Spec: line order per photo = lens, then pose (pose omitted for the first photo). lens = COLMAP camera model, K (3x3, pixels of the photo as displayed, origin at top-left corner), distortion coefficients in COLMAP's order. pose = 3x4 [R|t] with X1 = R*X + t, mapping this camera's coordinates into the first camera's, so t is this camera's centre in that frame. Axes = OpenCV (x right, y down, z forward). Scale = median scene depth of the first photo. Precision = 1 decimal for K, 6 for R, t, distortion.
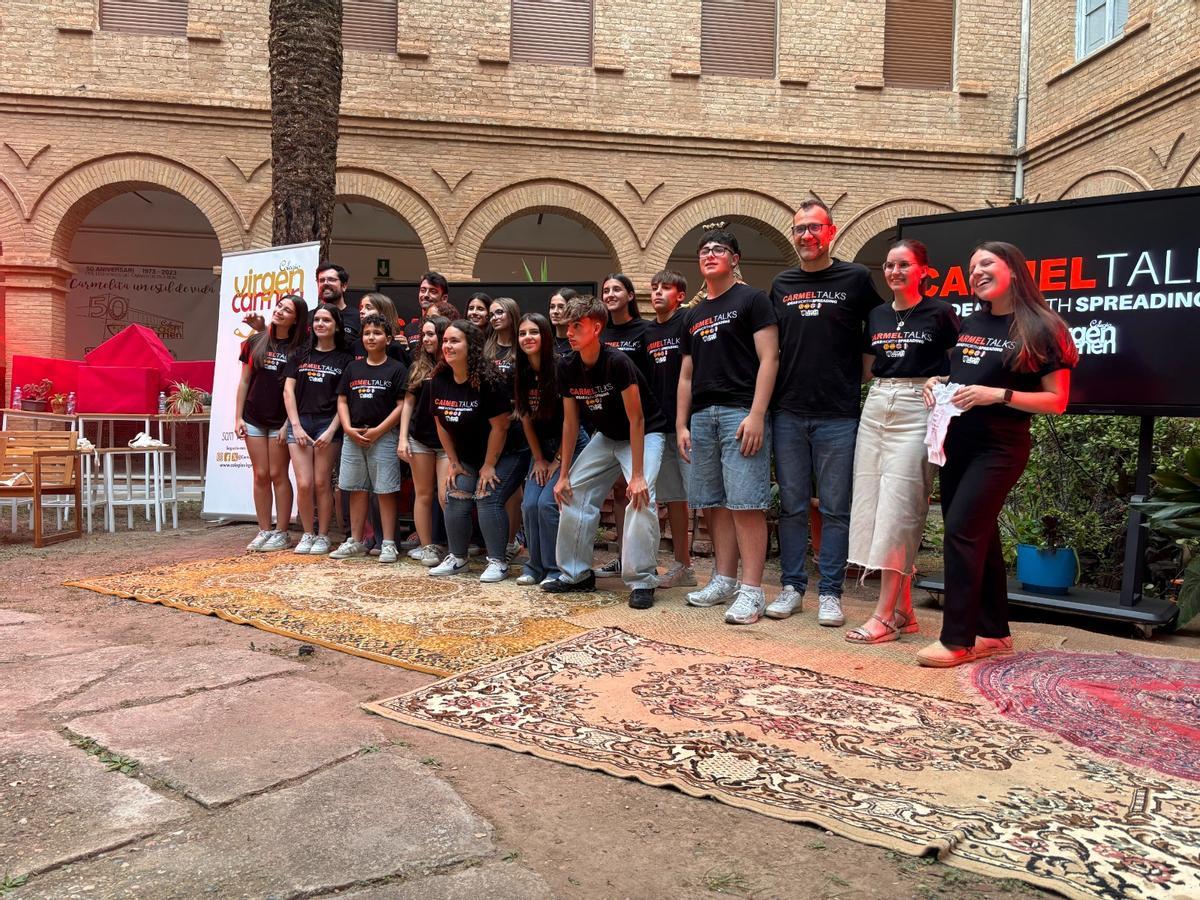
lens RADIAL K [[907.3, 0, 599.0], [0, 907.3, 449.3], [0, 0, 1]] dist [0.052914, -0.054613]
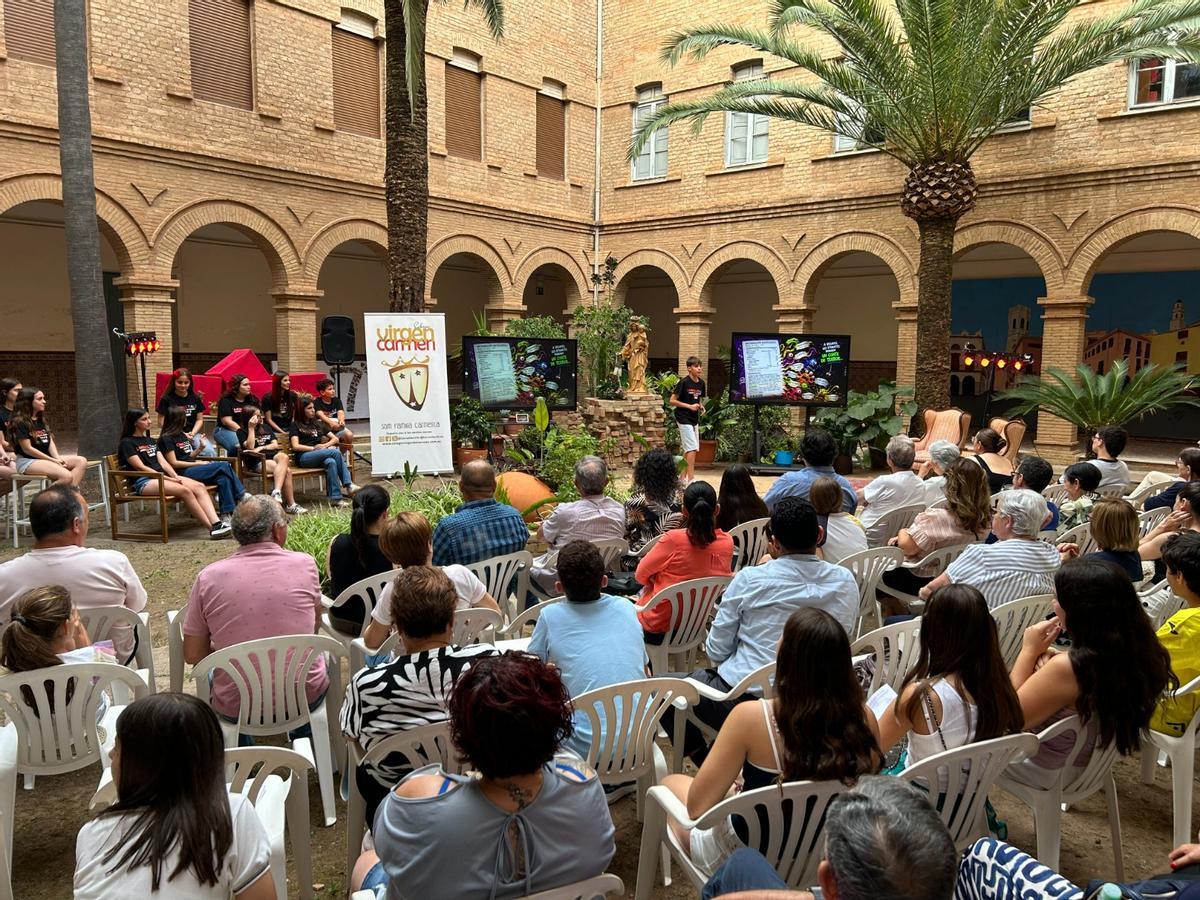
lens RADIAL K [[900.6, 0, 597.3], [0, 900.6, 446.3], [0, 0, 1]] dist [0.060987, -0.065299]
pose [[0.745793, -0.079774, 0.661384, -0.747179], [0.018772, 0.994927, 0.098837, -0.082640], [-0.665913, -0.061297, 0.743507, -0.302092]]
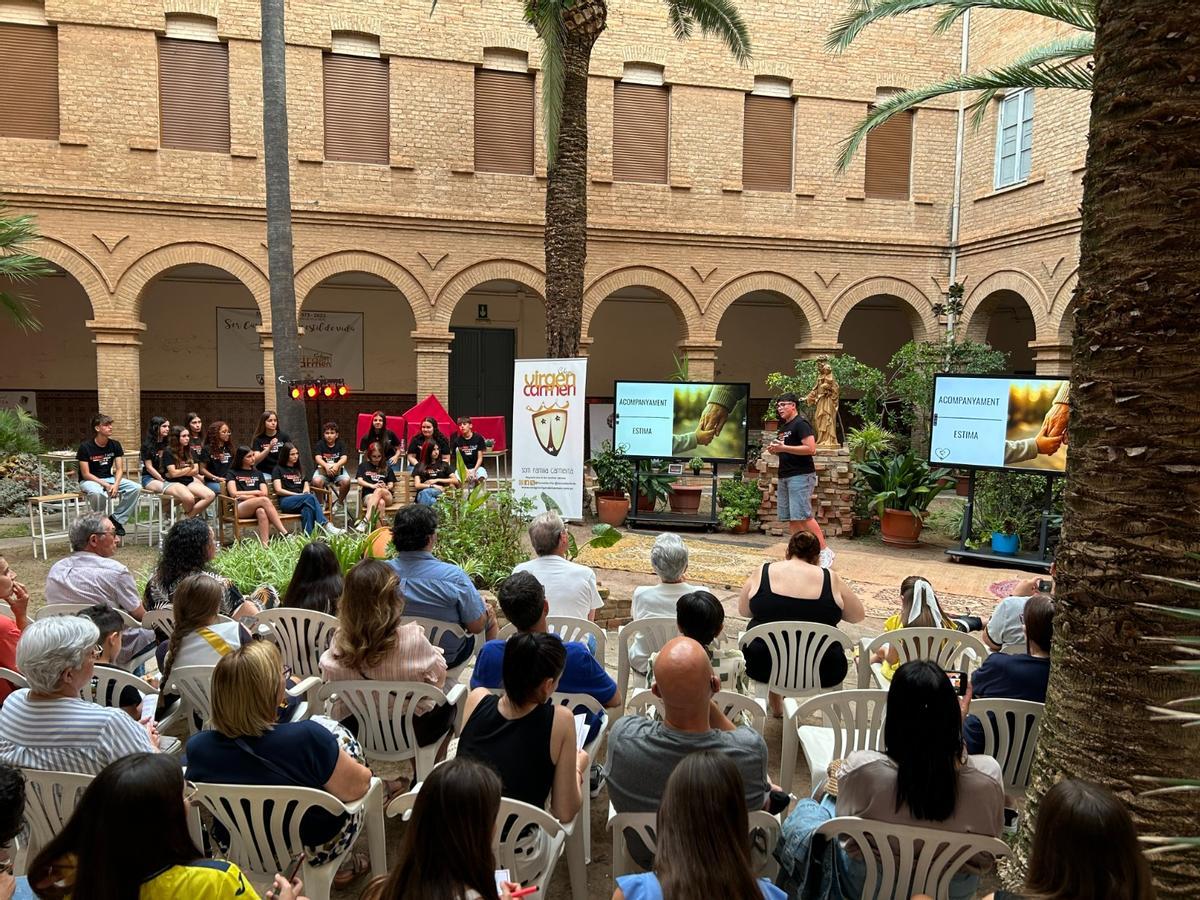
lens RADIAL K [[896.1, 0, 599.1], [0, 896.1, 454.9], [0, 0, 1]] dist [0.059584, -0.067807]
pose [[0.994073, -0.013755, 0.107842, -0.276634], [0.007730, 0.998396, 0.056090, -0.082917], [-0.108441, -0.054924, 0.992584, -0.402694]]
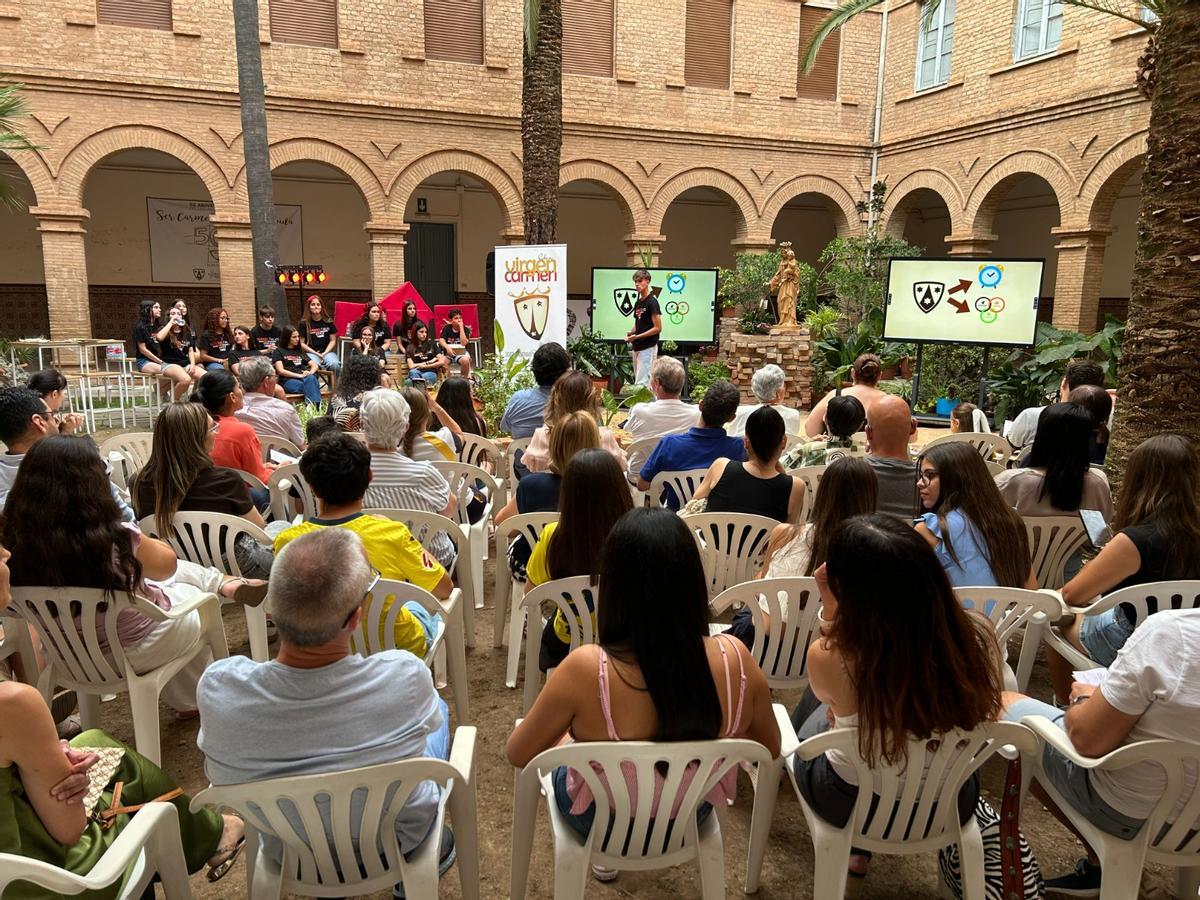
lens RADIAL K [[898.0, 0, 595.2], [0, 898.0, 449.9], [0, 0, 1]] dist [0.056740, -0.055402]
pose [[0.972509, -0.046974, 0.228077, -0.400056], [0.012856, 0.988780, 0.148825, -0.053889], [-0.232509, -0.141802, 0.962201, -0.460066]]
